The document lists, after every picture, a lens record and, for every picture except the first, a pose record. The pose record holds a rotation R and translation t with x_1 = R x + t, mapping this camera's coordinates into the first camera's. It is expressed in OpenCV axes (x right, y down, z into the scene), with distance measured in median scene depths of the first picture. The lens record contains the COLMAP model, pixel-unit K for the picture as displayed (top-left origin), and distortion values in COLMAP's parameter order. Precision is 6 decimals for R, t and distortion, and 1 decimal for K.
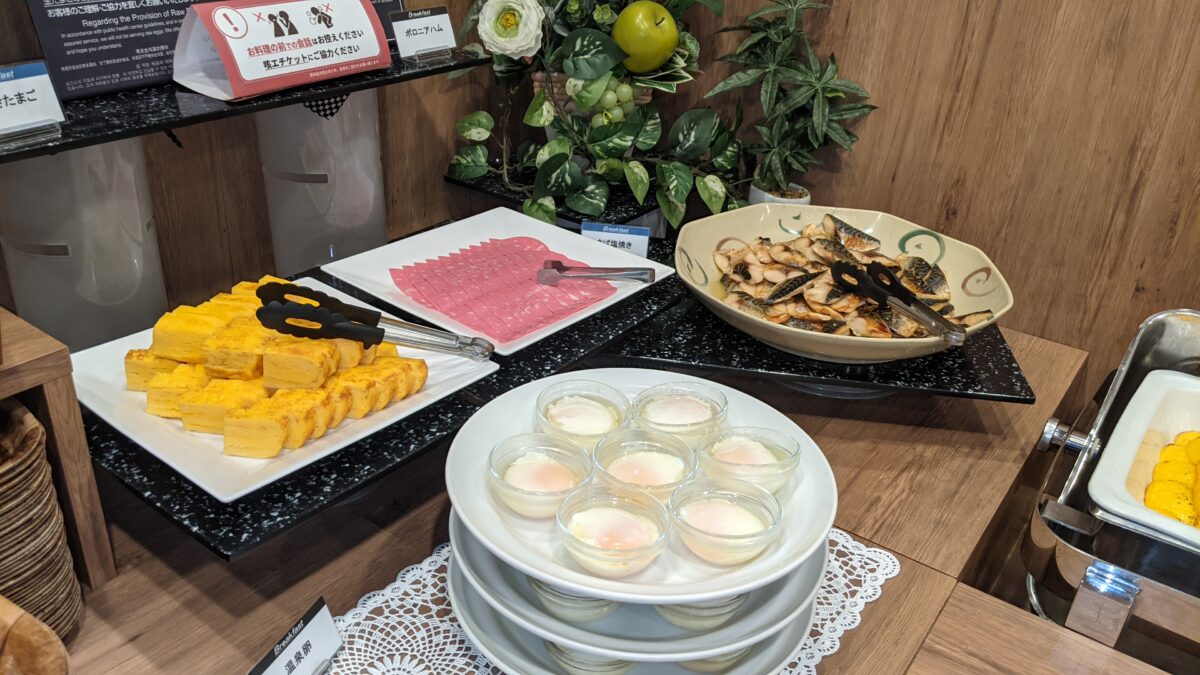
lens RADIAL K [[959.0, 0, 597.9], [0, 959.0, 336.5], [0, 0, 1]] dist [-0.000399, -0.002988]
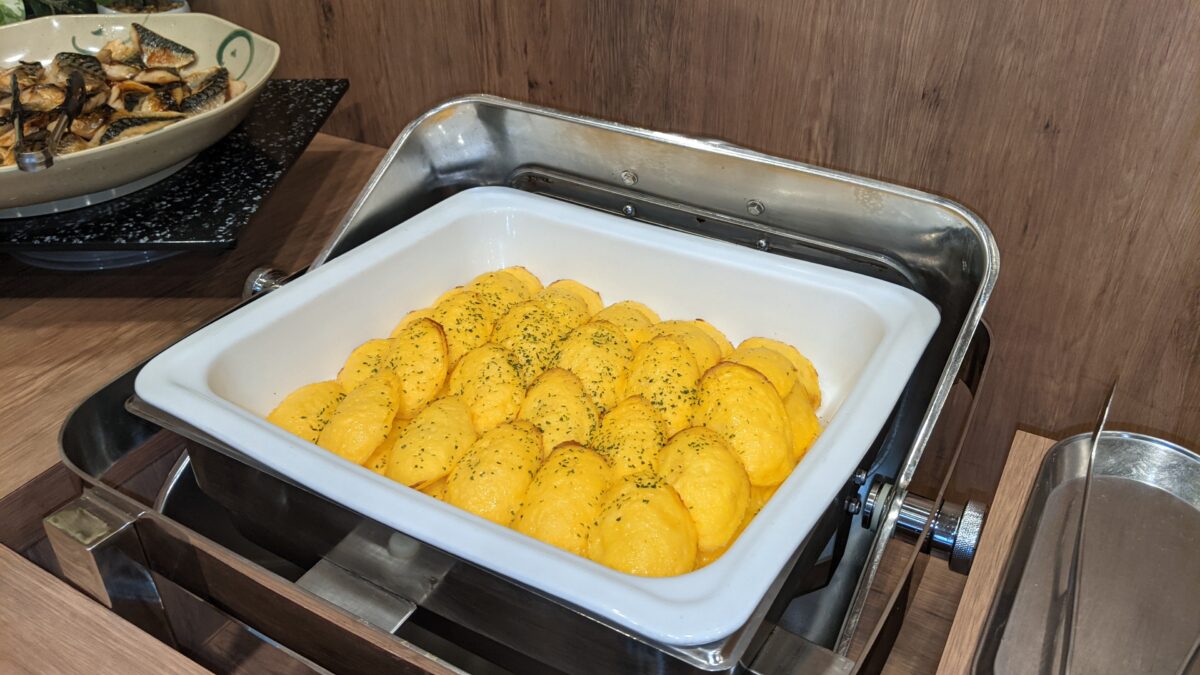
lens RADIAL K [[959.0, 0, 599.1], [0, 959.0, 339.1], [0, 0, 1]] dist [-0.000399, -0.002988]
pose [[0.992570, -0.107144, 0.057668, 0.543469], [0.100267, 0.988724, 0.111227, 0.068378], [-0.068935, -0.104619, 0.992120, 0.226972]]
